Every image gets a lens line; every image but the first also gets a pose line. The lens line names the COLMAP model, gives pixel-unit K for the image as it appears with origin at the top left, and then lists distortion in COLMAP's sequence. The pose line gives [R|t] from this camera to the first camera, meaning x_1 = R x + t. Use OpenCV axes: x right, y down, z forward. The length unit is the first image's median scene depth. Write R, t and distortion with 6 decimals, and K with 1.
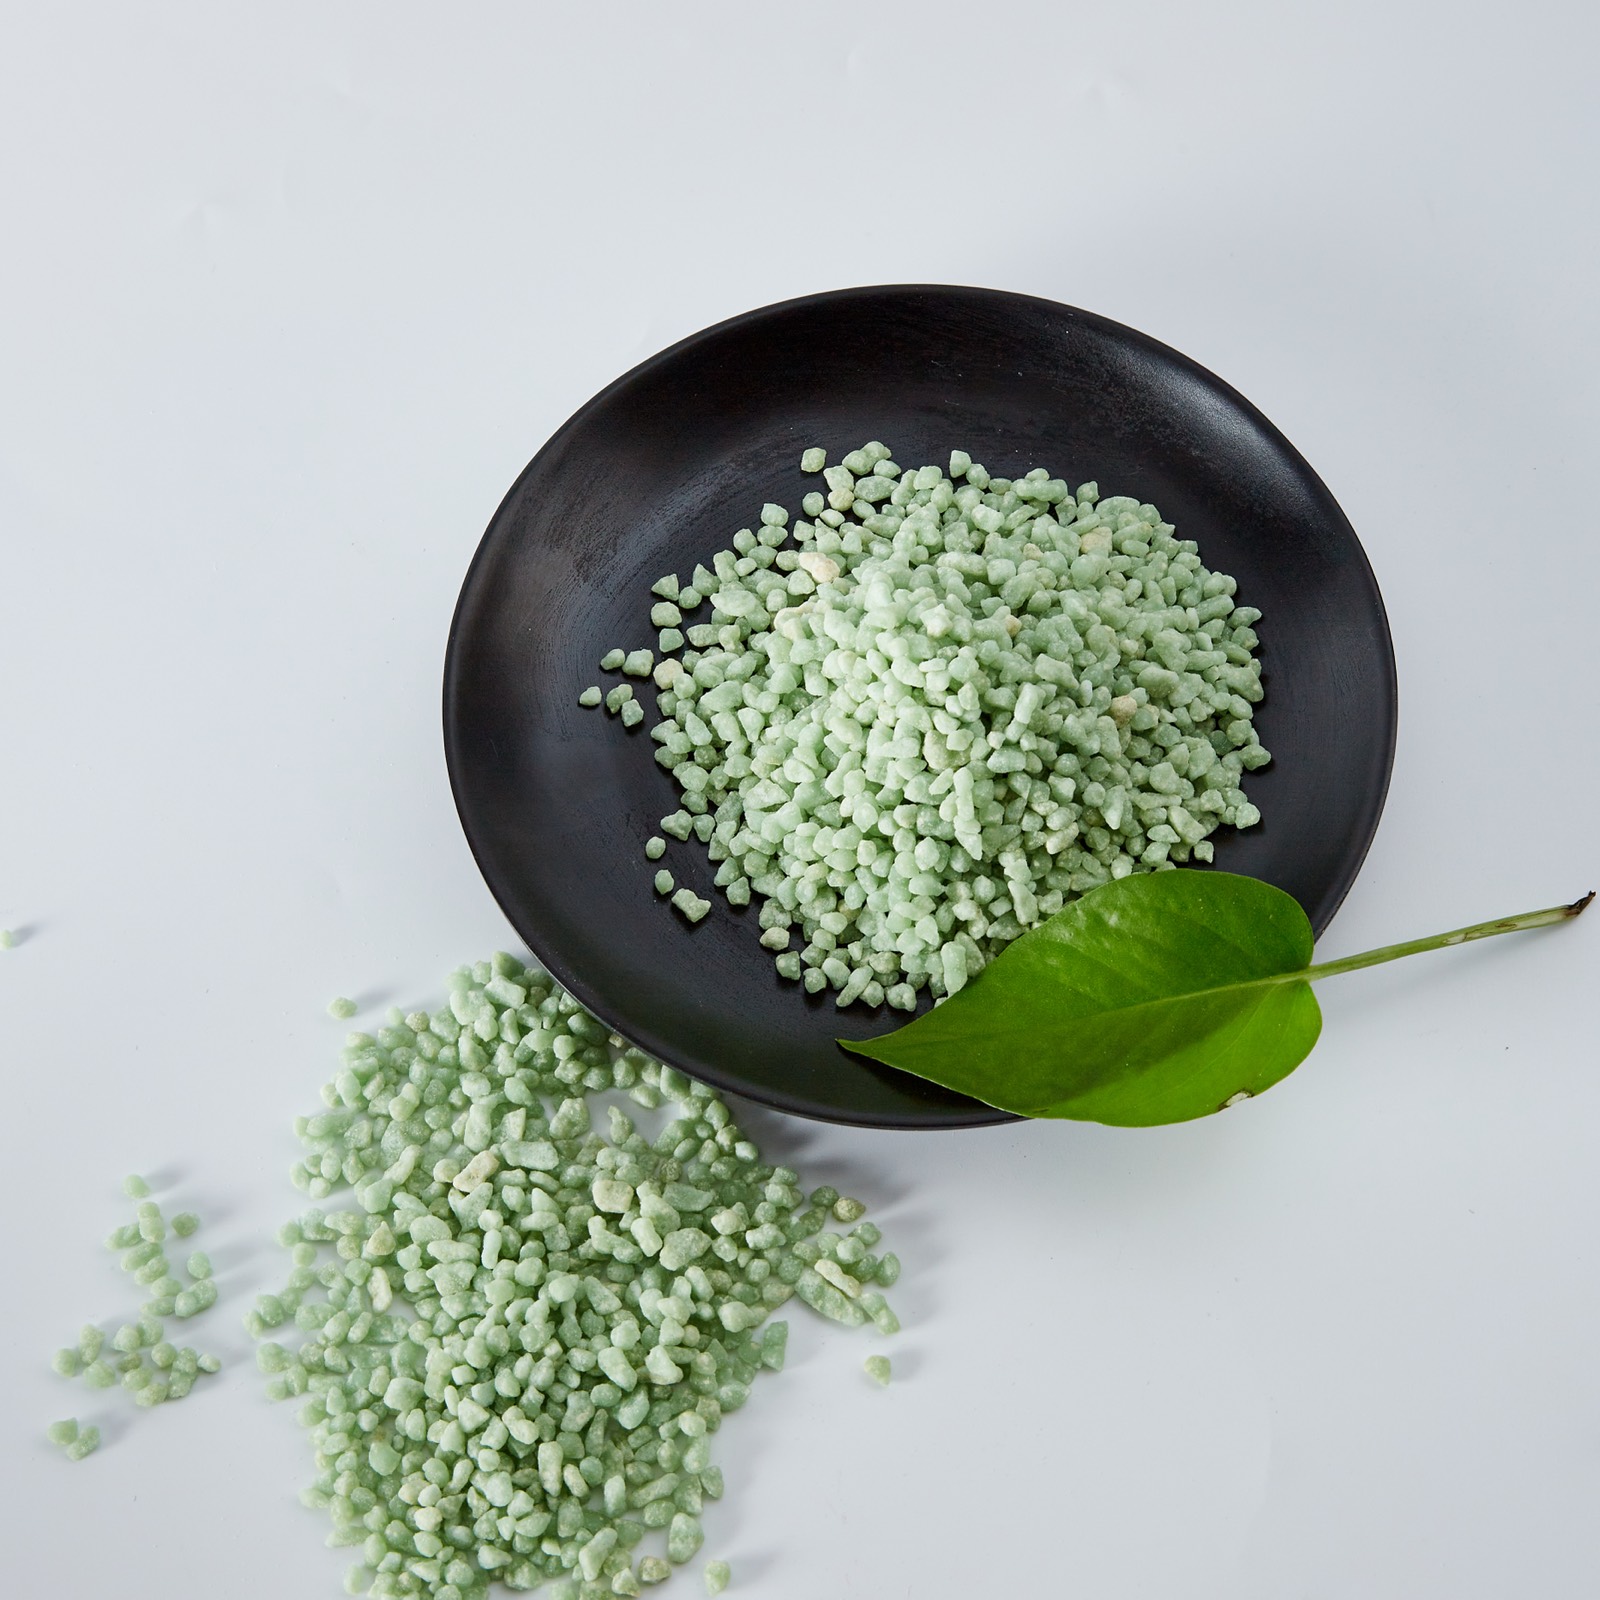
lens RADIAL K [[2982.5, 0, 800.0], [0, 2982.5, 800.0], [0, 0, 1]] dist [-0.058930, -0.056661]
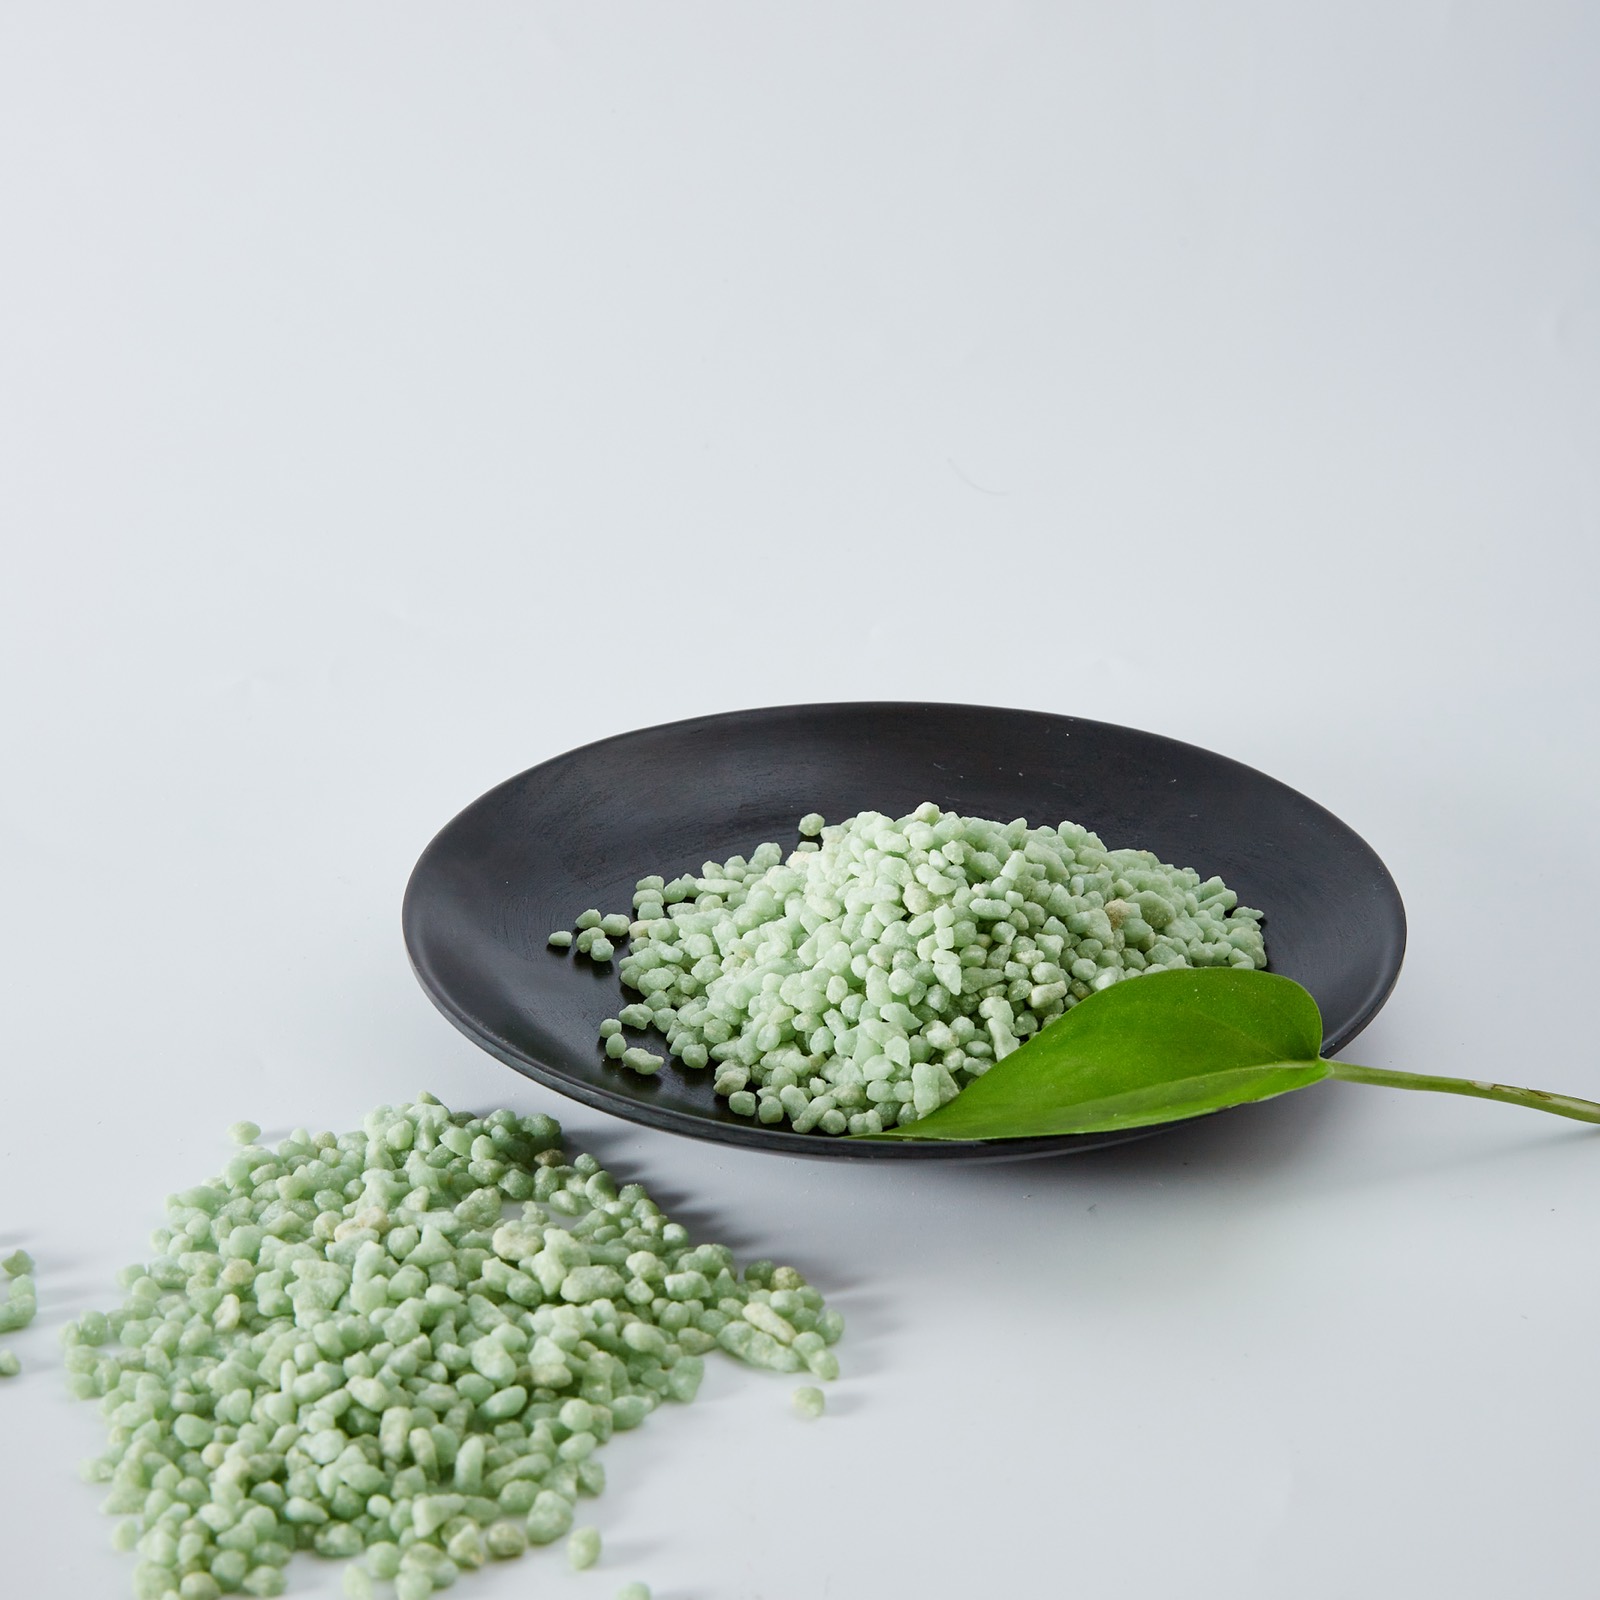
lens RADIAL K [[2982.5, 0, 800.0], [0, 2982.5, 800.0], [0, 0, 1]] dist [-0.058930, -0.056661]
pose [[0.997445, 0.052993, -0.047904, 0.053588], [-0.071421, 0.753474, -0.653587, 0.594403], [0.001459, 0.655339, 0.755334, 0.268946]]
